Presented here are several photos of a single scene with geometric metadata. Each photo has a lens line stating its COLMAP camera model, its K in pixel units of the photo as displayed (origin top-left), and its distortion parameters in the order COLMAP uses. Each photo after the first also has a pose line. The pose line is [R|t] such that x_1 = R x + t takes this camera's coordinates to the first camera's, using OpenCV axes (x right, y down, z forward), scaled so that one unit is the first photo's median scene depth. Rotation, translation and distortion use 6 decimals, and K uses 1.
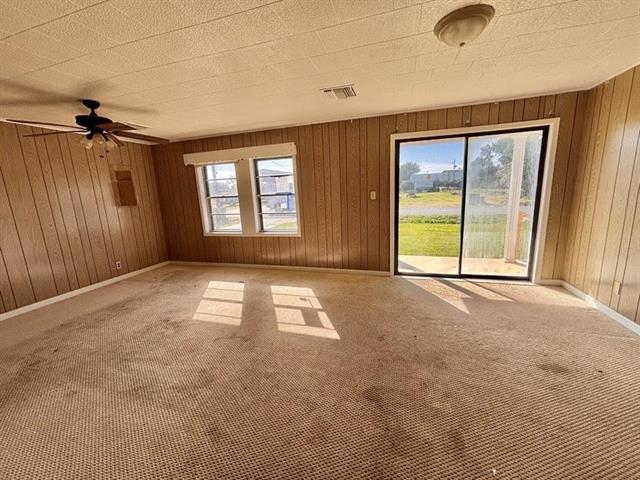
lens RADIAL K [[257.4, 0, 319.4], [0, 257.4, 238.4], [0, 0, 1]] dist [0.013480, -0.004423]
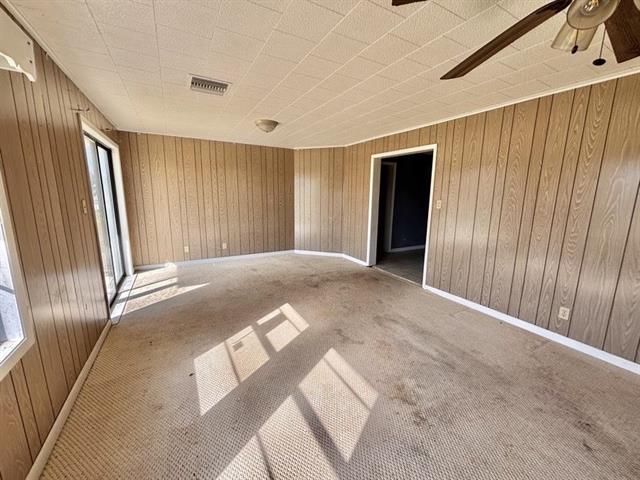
lens RADIAL K [[257.4, 0, 319.4], [0, 257.4, 238.4], [0, 0, 1]] dist [0.013480, -0.004423]
pose [[-0.723929, -0.086030, 0.684490, -0.778154], [0.150317, 0.948684, 0.278214, -0.240164], [-0.673299, 0.304297, -0.673848, 1.392657]]
